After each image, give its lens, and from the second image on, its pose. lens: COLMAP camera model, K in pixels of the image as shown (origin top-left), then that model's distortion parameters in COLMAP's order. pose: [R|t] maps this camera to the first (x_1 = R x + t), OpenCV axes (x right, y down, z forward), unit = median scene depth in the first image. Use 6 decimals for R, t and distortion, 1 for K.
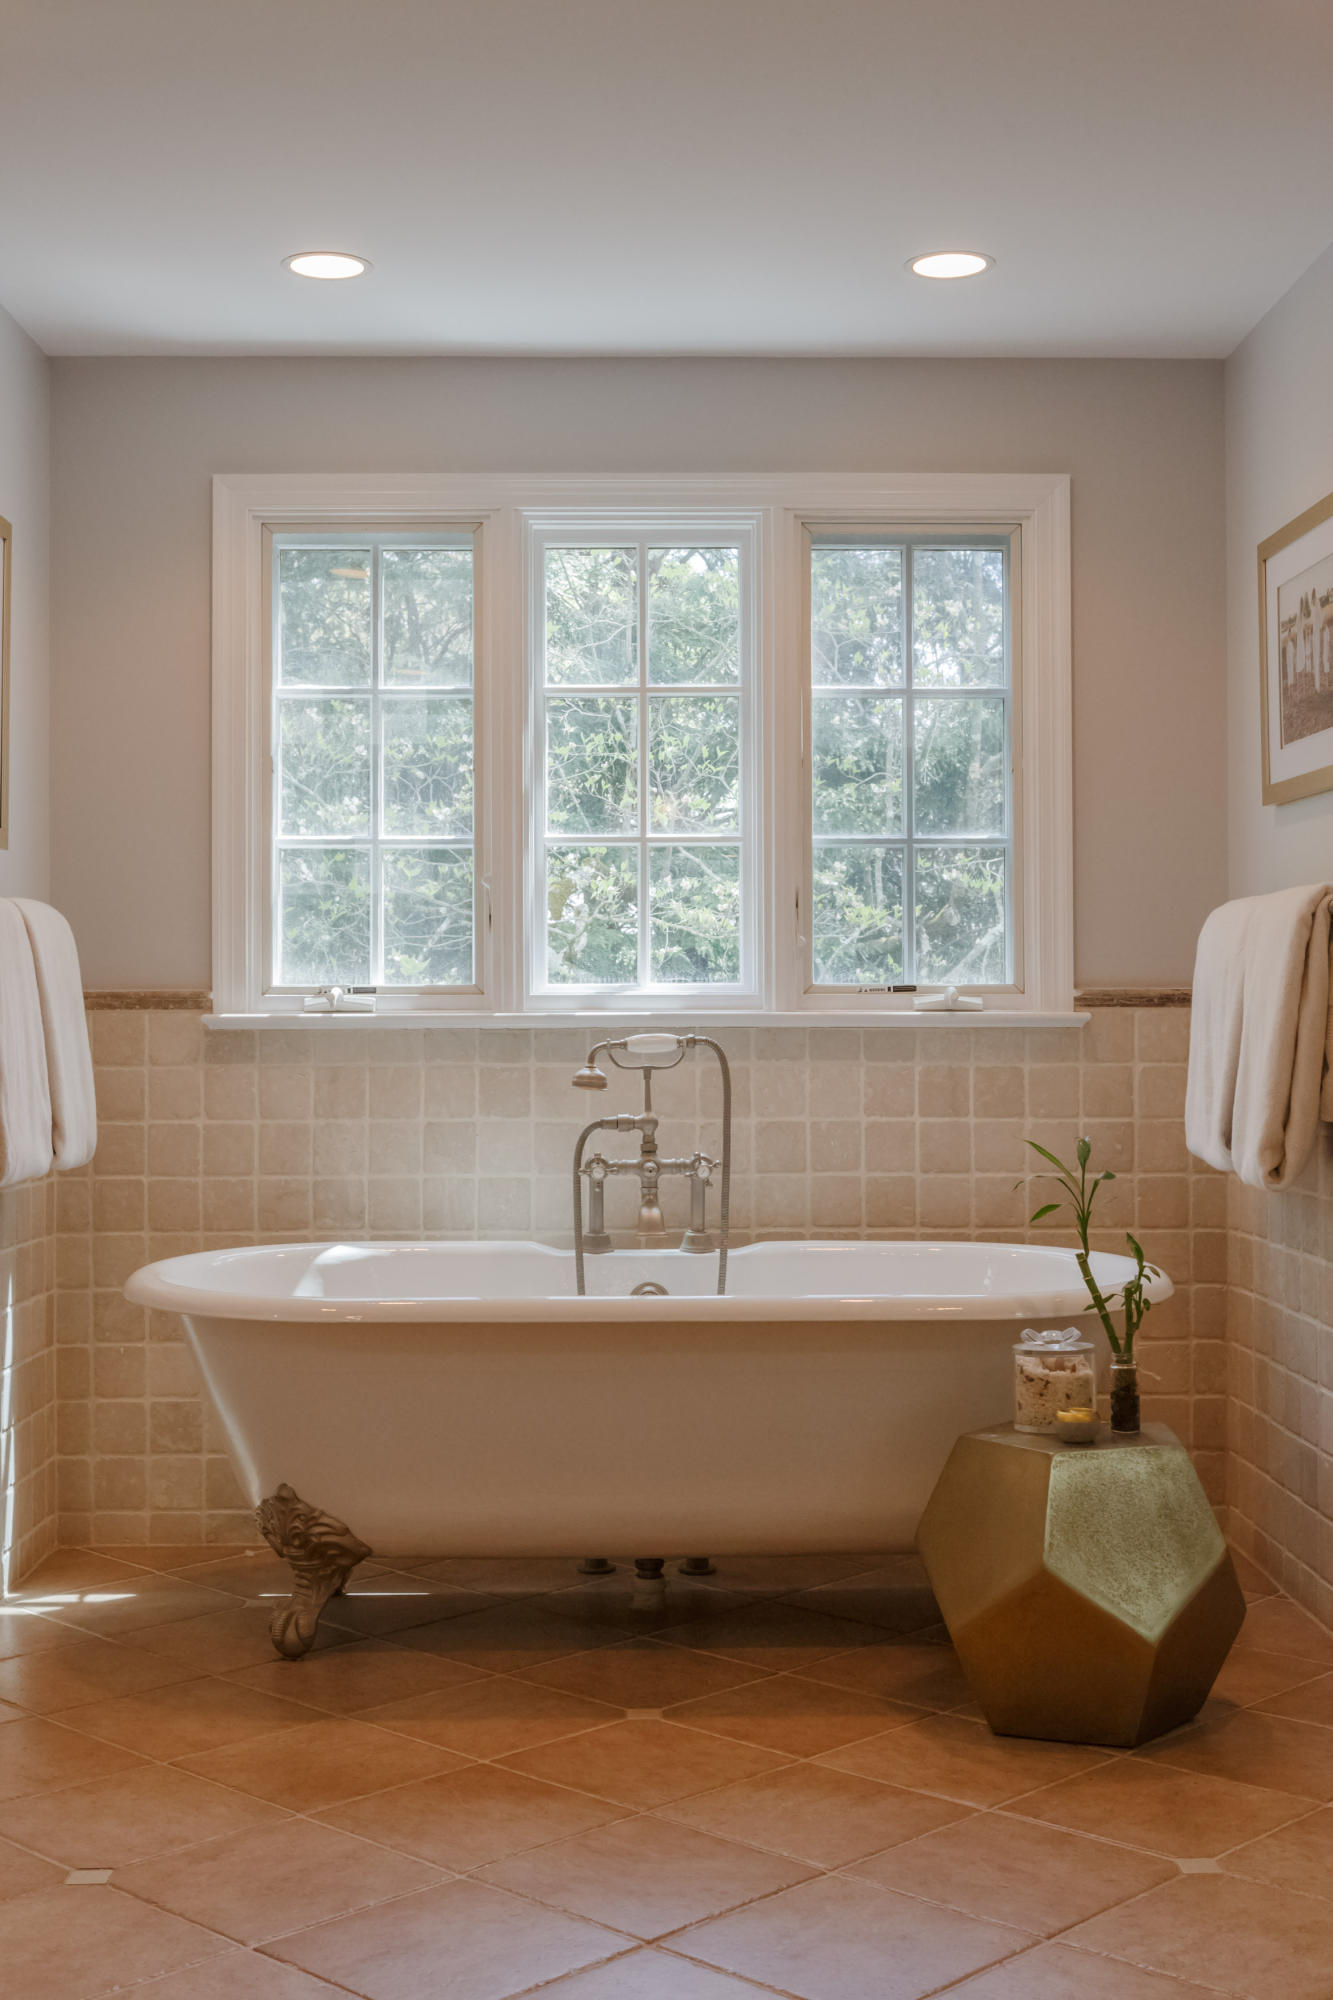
lens RADIAL K [[2452.3, 0, 666.5], [0, 2452.3, 1000.4], [0, 0, 1]] dist [-0.003354, 0.000000]
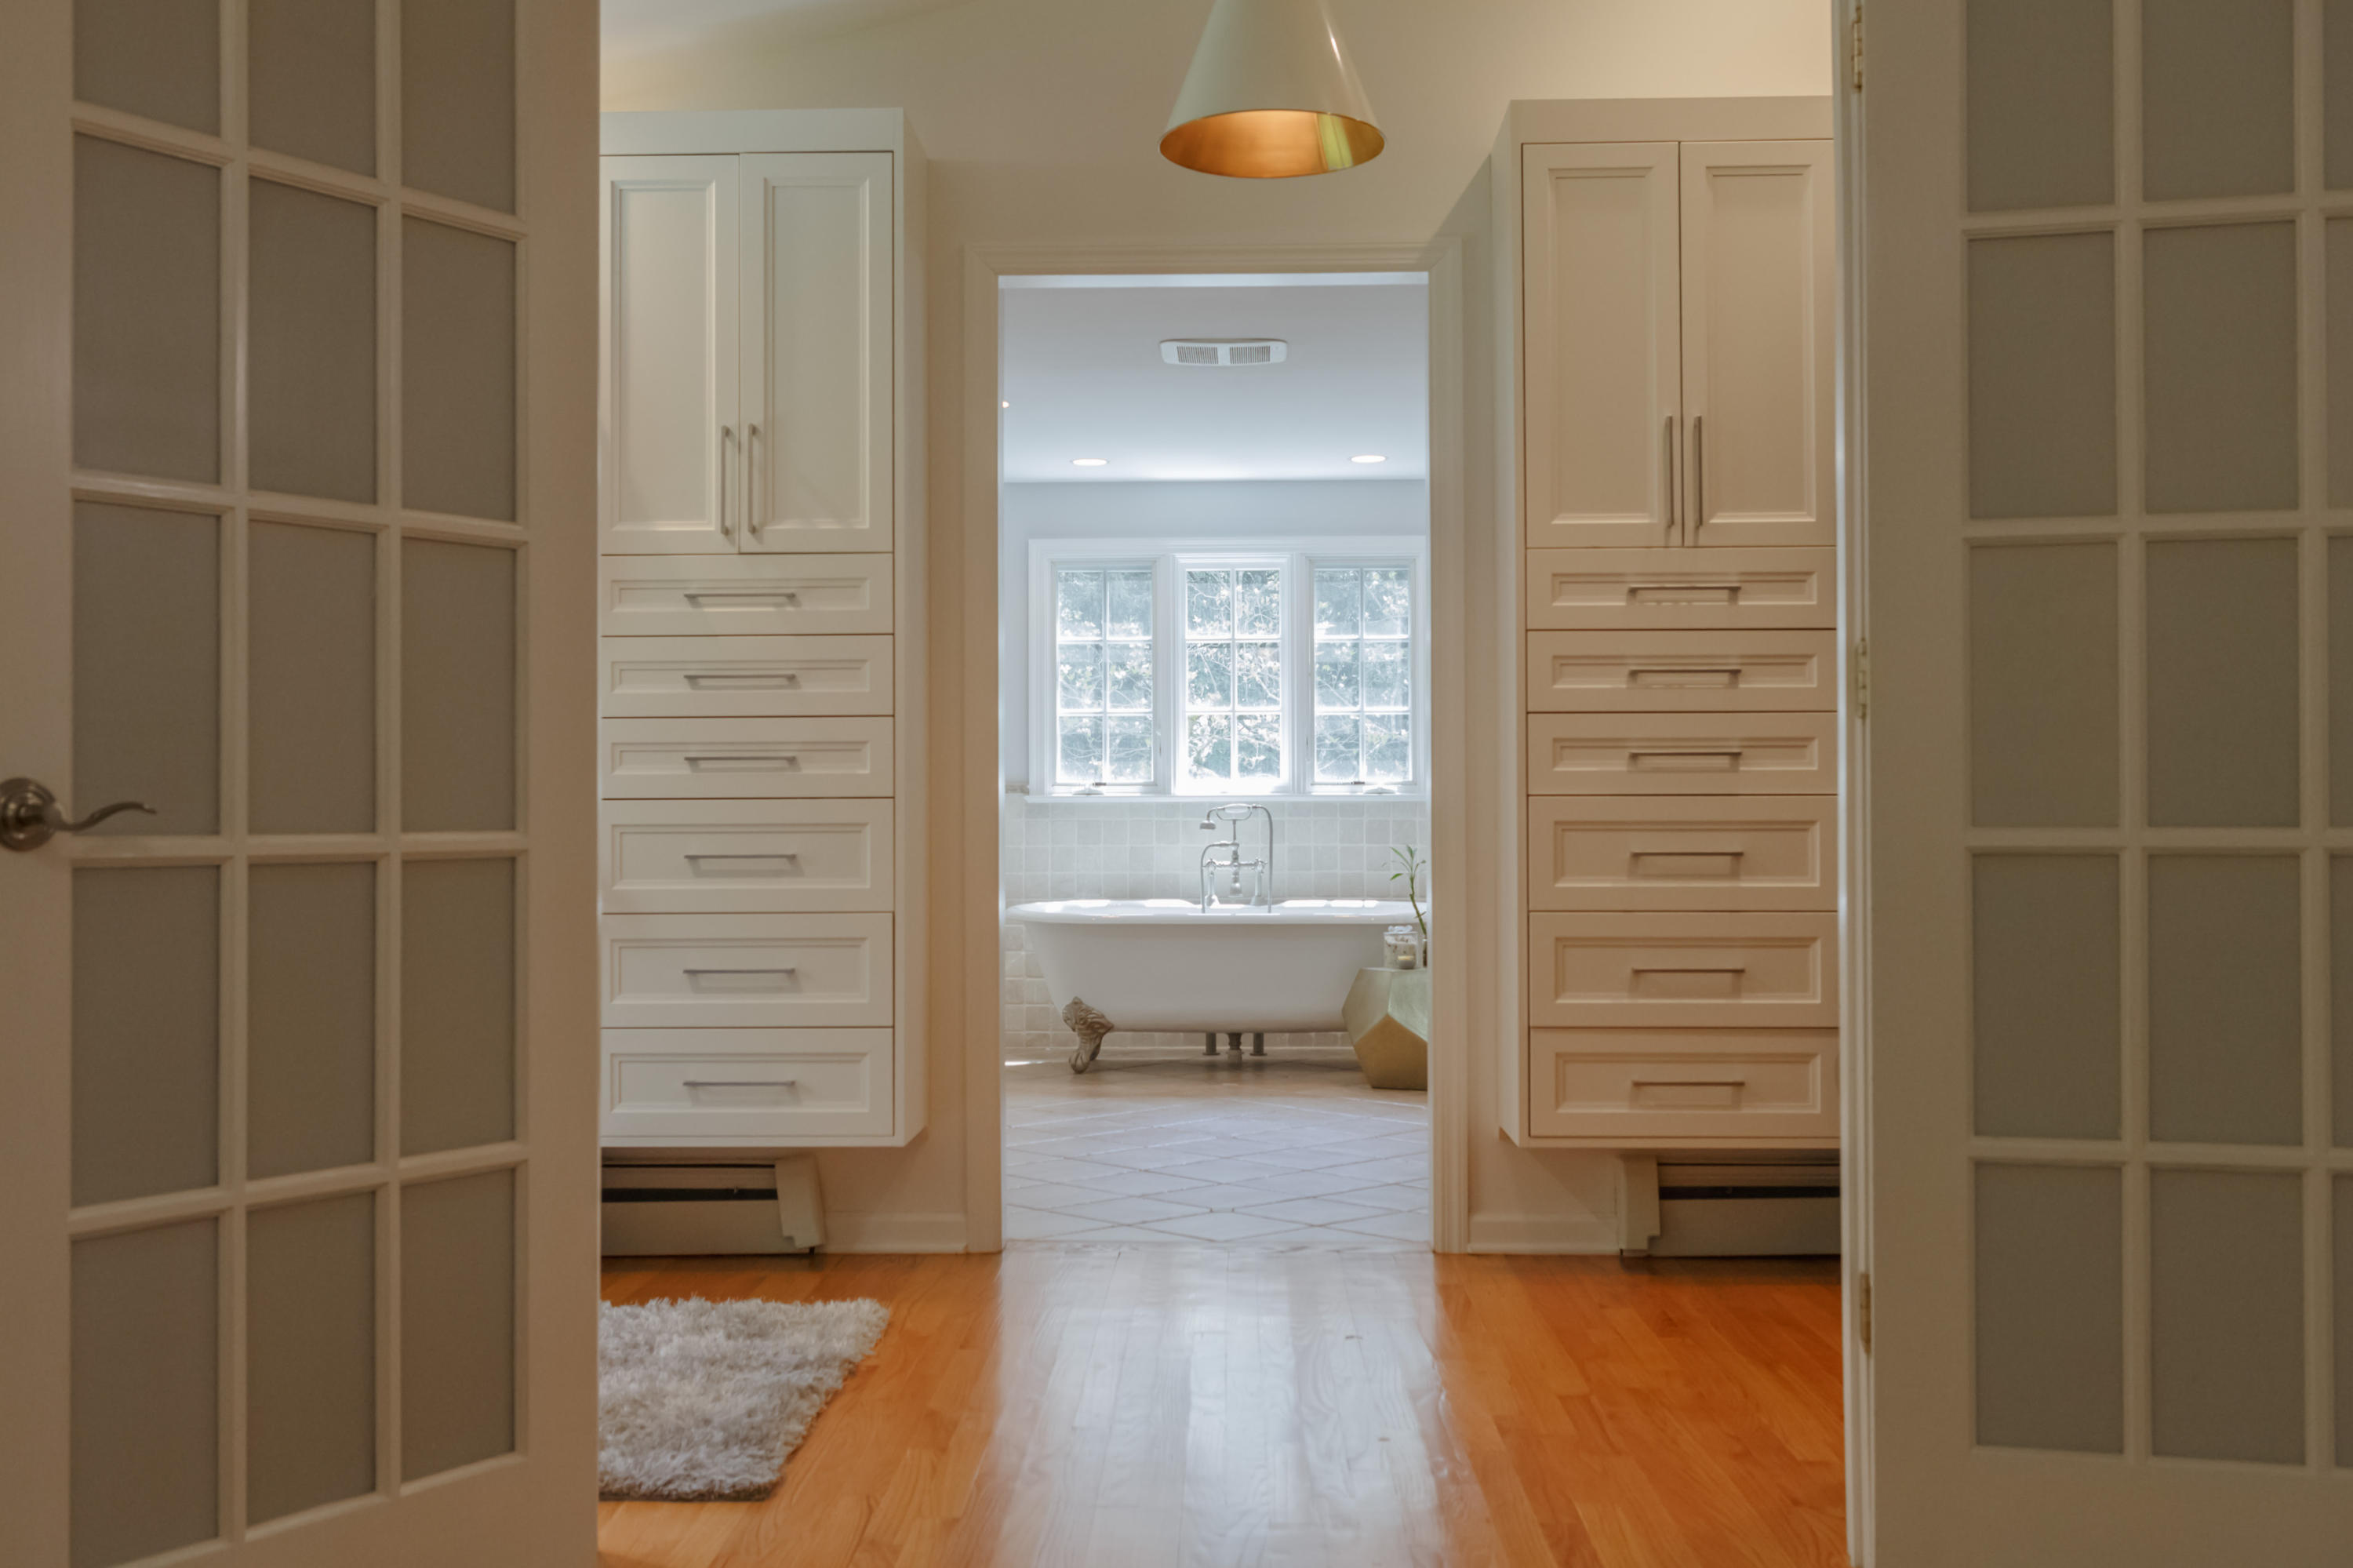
lens RADIAL K [[2324.5, 0, 1188.0], [0, 2324.5, 785.0], [0, 0, 1]] dist [0.023105, 0.000000]
pose [[0.999045, -0.001765, -0.043647, 0.041749], [0.001687, 0.999997, -0.001813, 0.000619], [0.043650, 0.001738, 0.999045, -1.069853]]
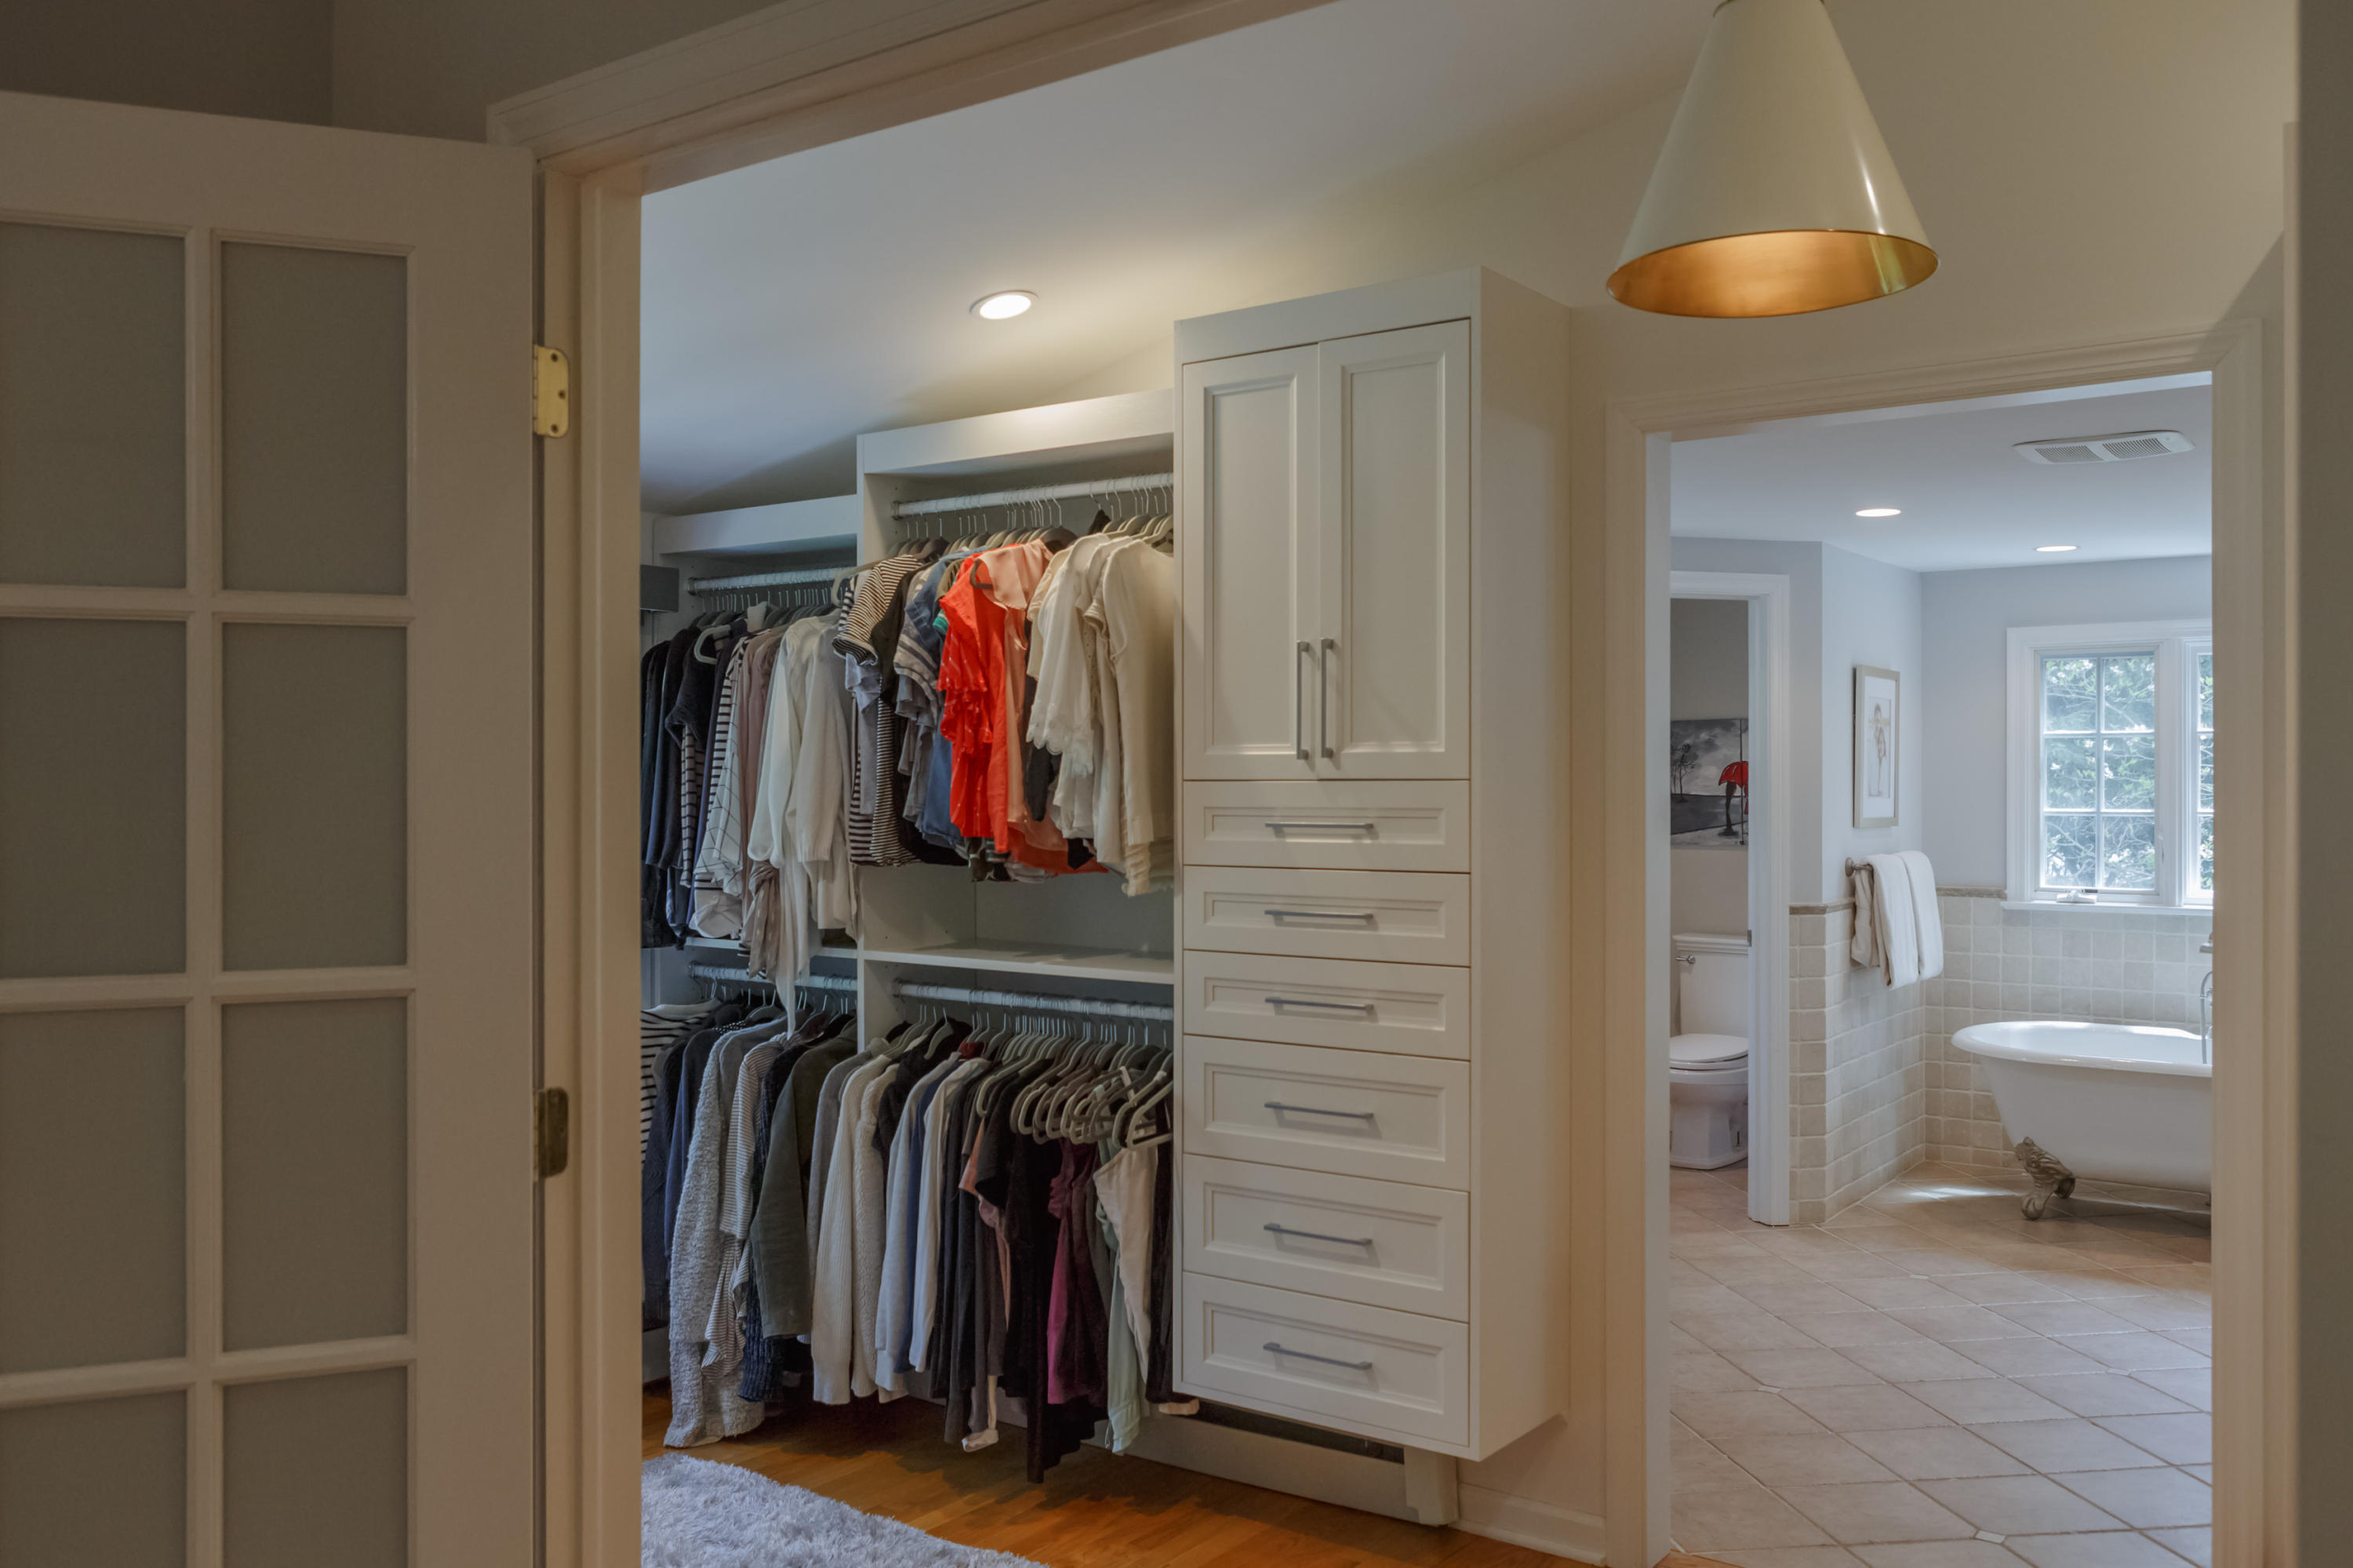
lens RADIAL K [[1929.6, 0, 1158.0], [0, 1929.6, 789.5], [0, 0, 1]] dist [-0.017274, 0.009704]
pose [[0.794751, 0.003952, -0.606922, 0.227902], [0.004324, 0.999917, 0.012173, -0.114145], [0.606920, -0.012299, 0.794668, -0.695518]]
